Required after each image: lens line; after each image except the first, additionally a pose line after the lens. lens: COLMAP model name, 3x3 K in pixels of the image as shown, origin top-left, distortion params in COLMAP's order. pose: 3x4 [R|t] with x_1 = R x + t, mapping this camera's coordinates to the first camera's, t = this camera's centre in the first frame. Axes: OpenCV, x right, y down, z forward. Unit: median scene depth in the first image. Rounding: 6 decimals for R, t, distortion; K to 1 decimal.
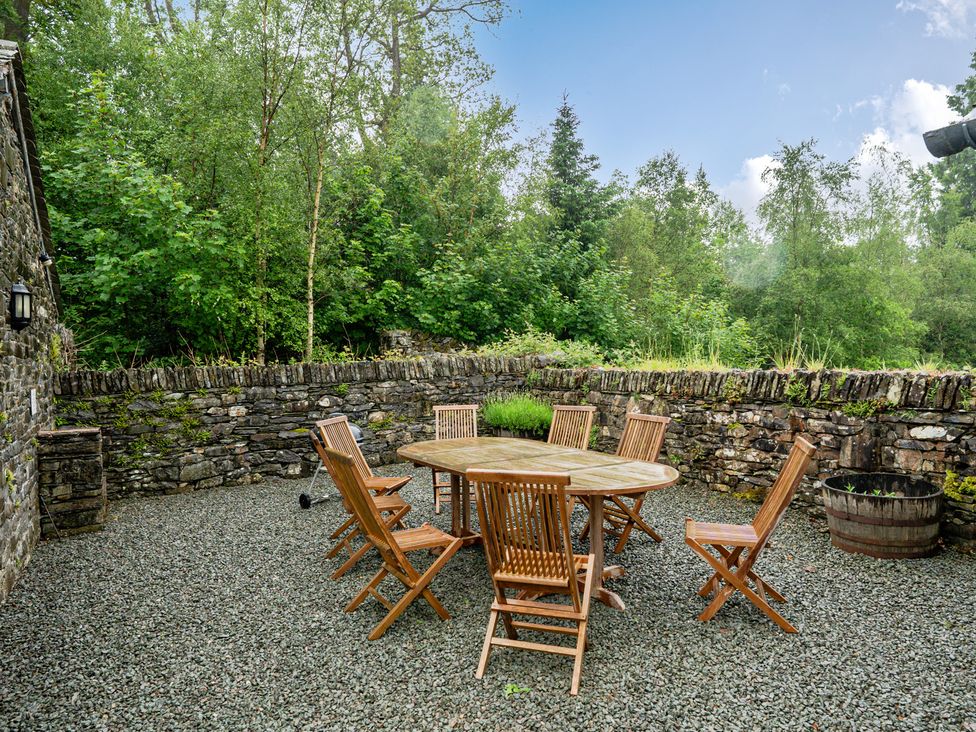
lens RADIAL K [[614.6, 0, 487.6], [0, 614.6, 362.6], [0, 0, 1]] dist [-0.011528, -0.001056]
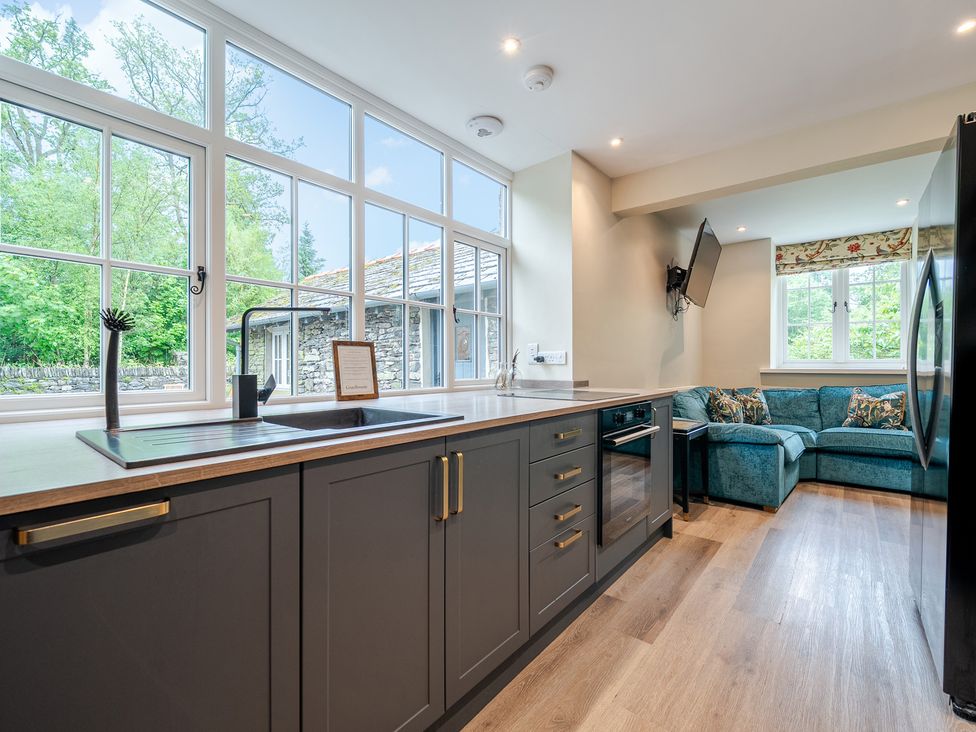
lens RADIAL K [[440.1, 0, 488.2], [0, 440.1, 365.2], [0, 0, 1]] dist [-0.000270, 0.000418]
pose [[0.933894, 0.021670, 0.356892, 0.438475], [-0.013966, 0.999611, -0.024147, 0.012821], [-0.357276, 0.017566, 0.933833, -1.016925]]
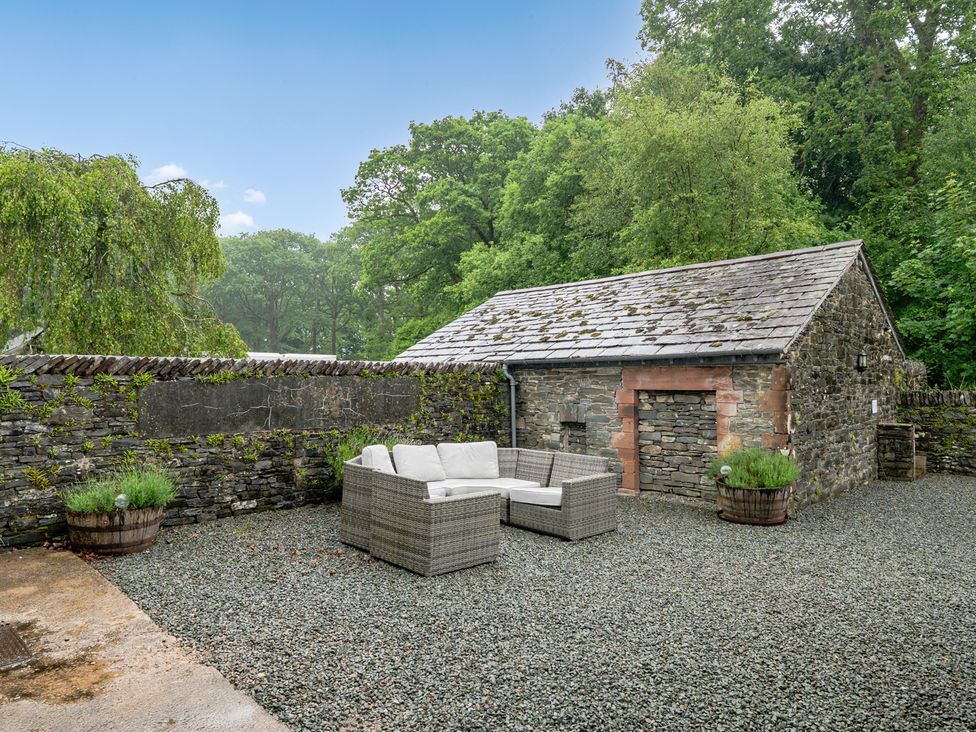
lens RADIAL K [[614.6, 0, 487.8], [0, 614.6, 365.4], [0, 0, 1]] dist [-0.011528, -0.001056]
pose [[0.256048, -0.000507, -0.966664, 0.630166], [-0.014954, 0.999878, -0.004485, -0.030616], [0.966548, 0.015604, 0.256009, -0.529685]]
